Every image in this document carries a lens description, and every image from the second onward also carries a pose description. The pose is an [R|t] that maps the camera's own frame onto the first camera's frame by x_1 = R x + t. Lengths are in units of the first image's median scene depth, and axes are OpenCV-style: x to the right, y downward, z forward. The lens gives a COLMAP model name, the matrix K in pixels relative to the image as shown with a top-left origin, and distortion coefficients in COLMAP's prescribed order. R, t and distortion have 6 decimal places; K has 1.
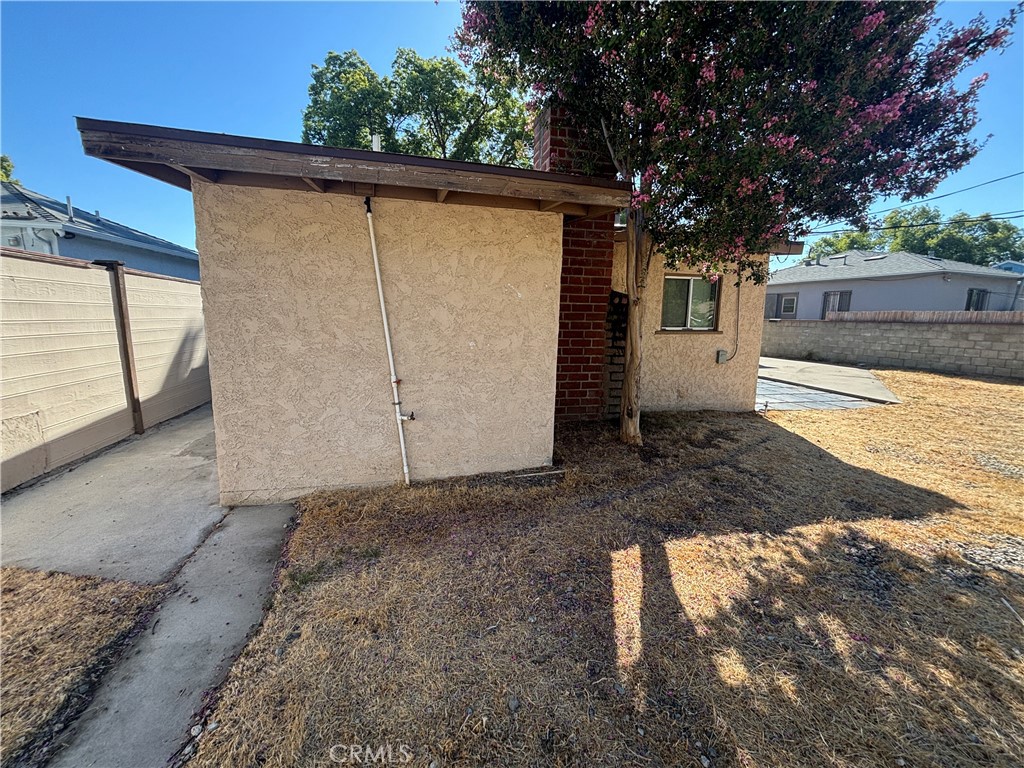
lens RADIAL K [[413.6, 0, 509.5], [0, 413.6, 381.2], [0, 0, 1]] dist [-0.000840, 0.000492]
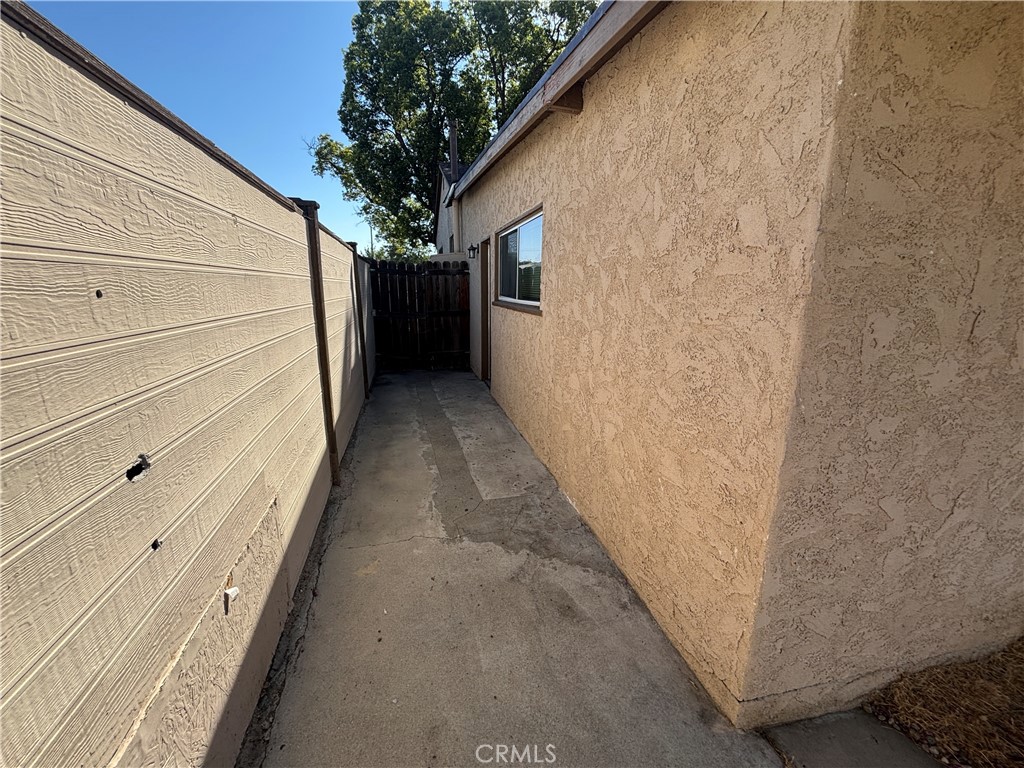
lens RADIAL K [[413.6, 0, 513.7], [0, 413.6, 383.7], [0, 0, 1]] dist [-0.000840, 0.000492]
pose [[0.999991, -0.003378, -0.002400, -0.922177], [0.003539, 0.997493, 0.070676, -0.105296], [0.002155, -0.070684, 0.997496, 0.563904]]
